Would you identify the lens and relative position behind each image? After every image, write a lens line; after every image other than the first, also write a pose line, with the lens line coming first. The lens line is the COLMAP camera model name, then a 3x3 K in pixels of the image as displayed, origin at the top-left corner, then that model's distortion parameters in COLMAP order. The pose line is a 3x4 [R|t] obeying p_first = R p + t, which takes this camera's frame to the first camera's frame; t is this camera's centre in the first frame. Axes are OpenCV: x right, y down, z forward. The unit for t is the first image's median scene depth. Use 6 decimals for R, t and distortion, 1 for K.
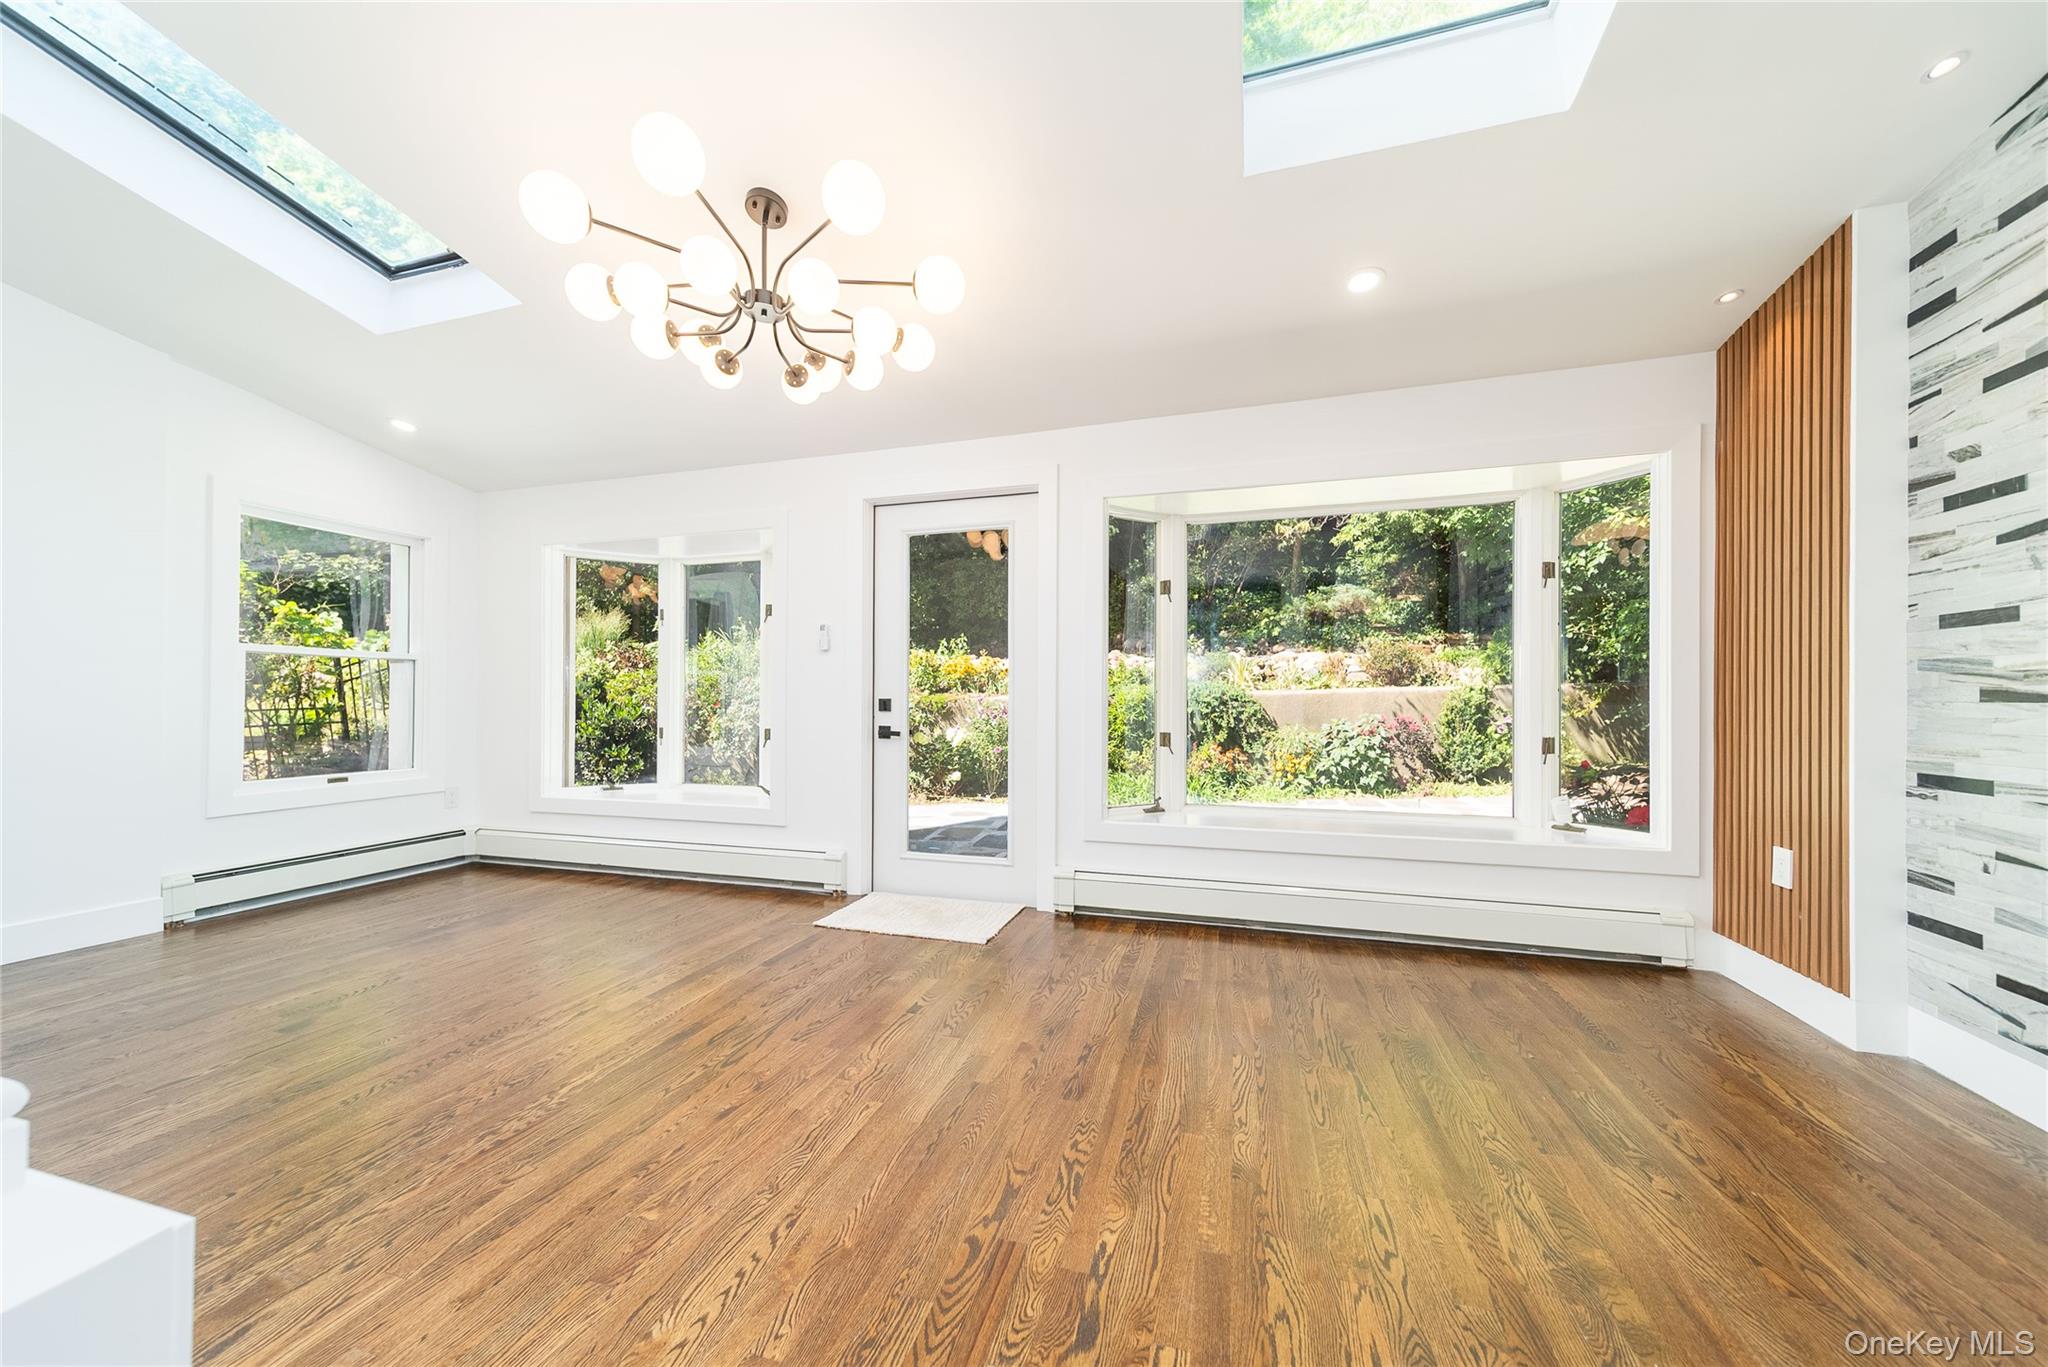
lens RADIAL K [[722.3, 0, 1019.4], [0, 722.3, 692.8], [0, 0, 1]] dist [0.008746, -0.000272]
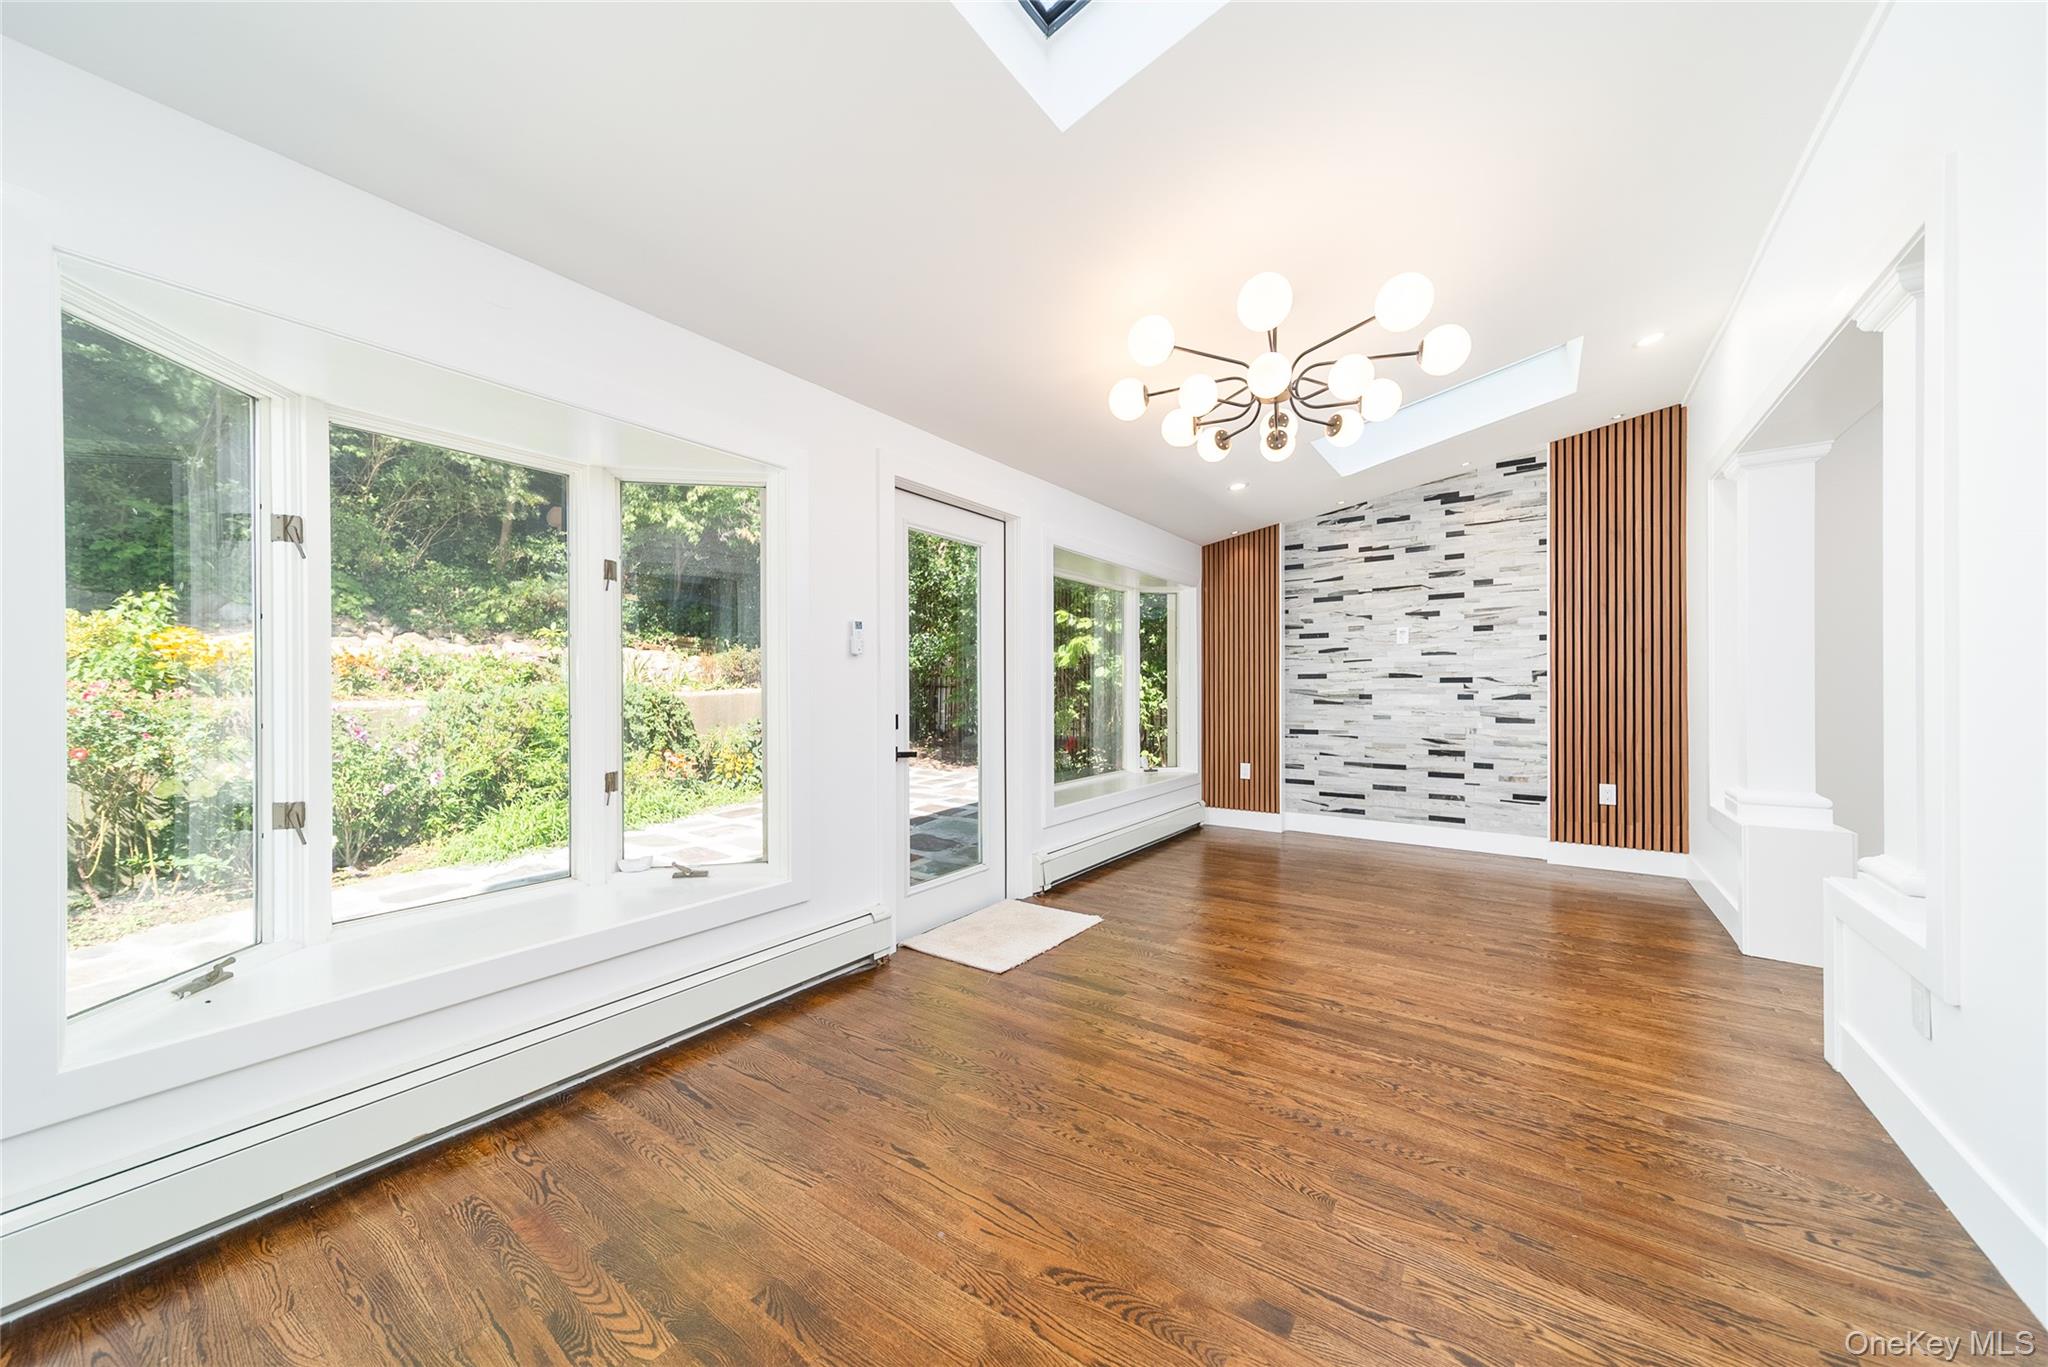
lens RADIAL K [[722.3, 0, 1021.5], [0, 722.3, 688.9], [0, 0, 1]] dist [0.008746, -0.000272]
pose [[0.312133, 0.000800, 0.950038, -1.682157], [-0.005842, 0.999982, 0.001078, -0.041164], [-0.950020, -0.005886, 0.312133, 1.061977]]
